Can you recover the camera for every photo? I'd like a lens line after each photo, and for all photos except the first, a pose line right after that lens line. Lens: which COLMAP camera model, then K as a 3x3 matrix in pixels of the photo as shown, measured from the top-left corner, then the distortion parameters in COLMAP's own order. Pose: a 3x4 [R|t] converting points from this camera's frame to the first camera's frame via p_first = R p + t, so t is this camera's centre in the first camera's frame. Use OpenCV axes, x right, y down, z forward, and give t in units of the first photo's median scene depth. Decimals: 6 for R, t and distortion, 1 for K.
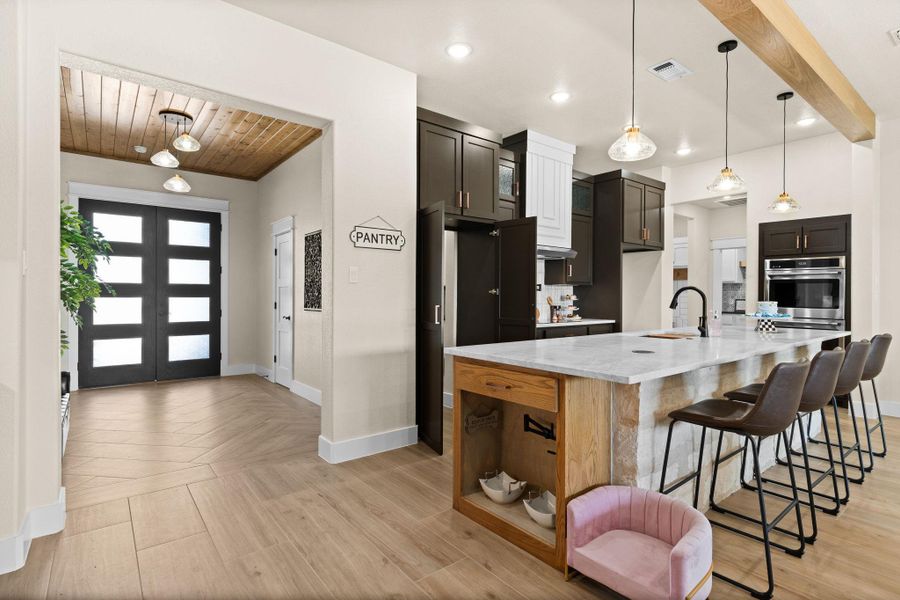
lens RADIAL K [[442.4, 0, 446.3], [0, 442.4, 293.1], [0, 0, 1]] dist [-0.002030, 0.000354]
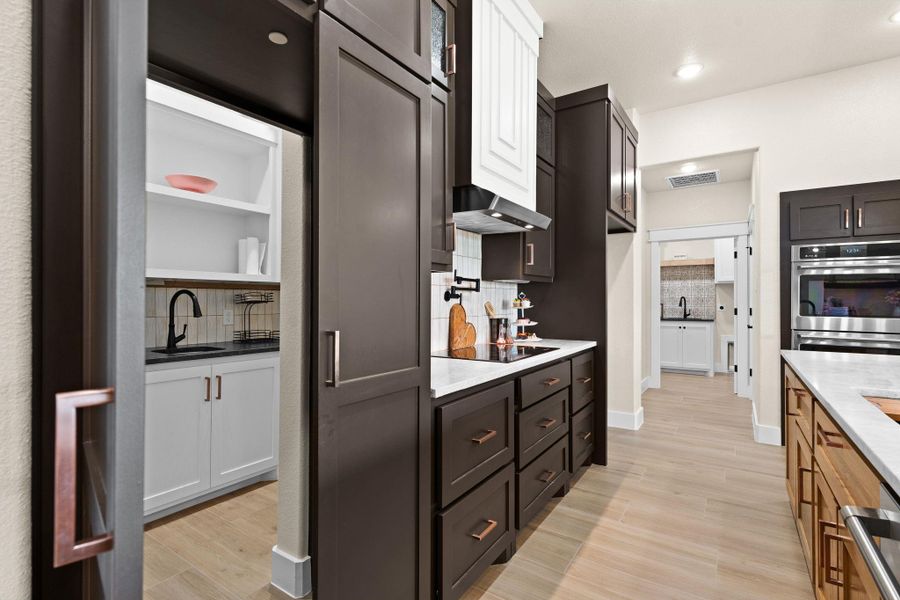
lens RADIAL K [[432.1, 0, 453.1], [0, 432.1, 299.6], [0, 0, 1]] dist [0.004200, 0.000648]
pose [[0.947784, -0.004395, 0.318884, 0.018679], [0.003397, 0.999987, 0.003688, 0.002613], [-0.318896, -0.002412, 0.947787, 0.499462]]
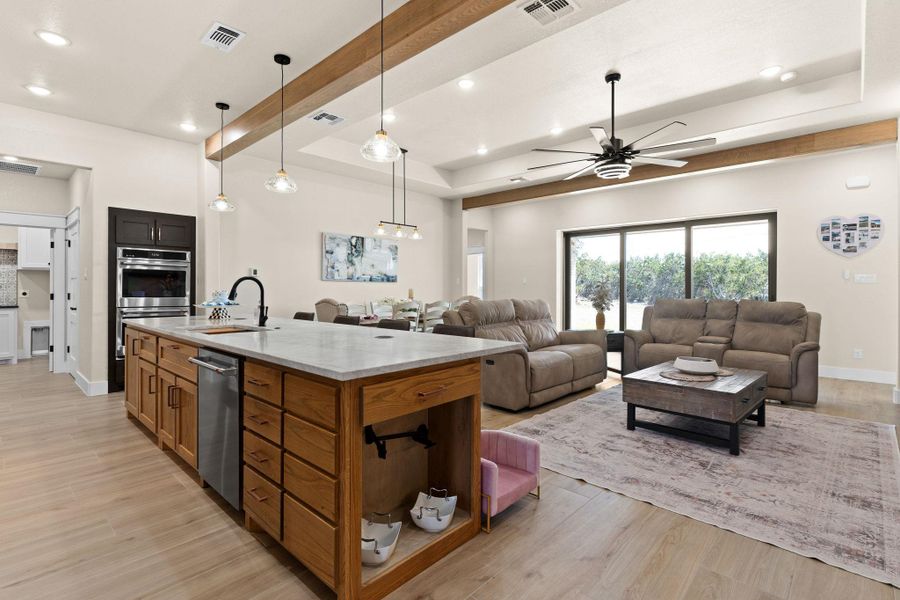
lens RADIAL K [[432.1, 0, 447.9], [0, 432.1, 286.7], [0, 0, 1]] dist [0.004200, 0.000648]
pose [[-0.141671, -0.001711, 0.989912, -0.266560], [-0.008636, 0.999963, 0.000492, 0.001641], [-0.989876, -0.008479, -0.141681, 0.405728]]
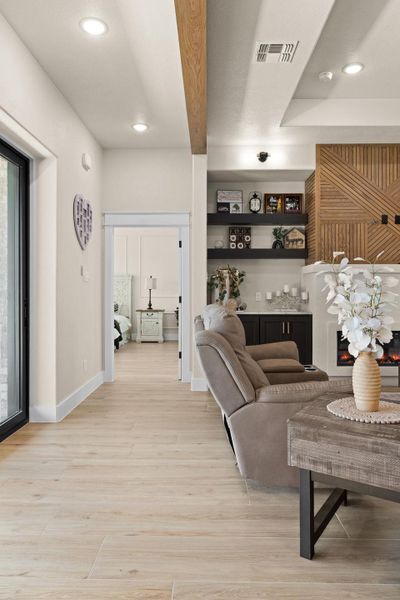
lens RADIAL K [[410.8, 0, 200.9], [0, 410.8, 286.8], [0, 0, 1]] dist [-0.015189, 0.004043]
pose [[-0.640517, -0.011573, -0.767856, 1.051683], [-0.000911, 0.999897, -0.014310, 0.008984], [0.767943, -0.008466, -0.640462, 0.007826]]
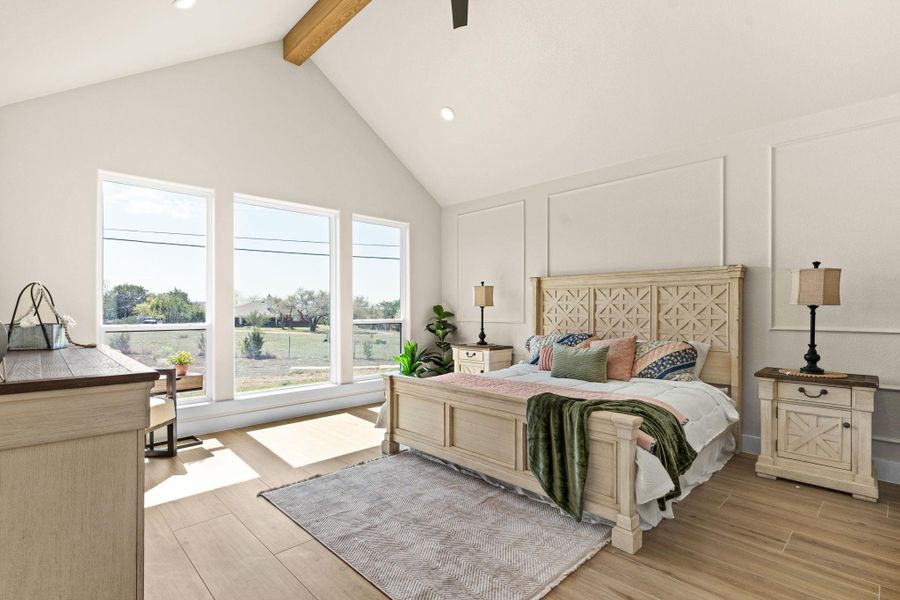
lens RADIAL K [[432.1, 0, 448.4], [0, 432.1, 305.1], [0, 0, 1]] dist [0.004200, 0.000648]
pose [[-0.996908, -0.004132, -0.078472, 0.404658], [-0.003023, 0.999894, -0.014253, 0.003537], [0.078523, -0.013972, -0.996814, -0.707314]]
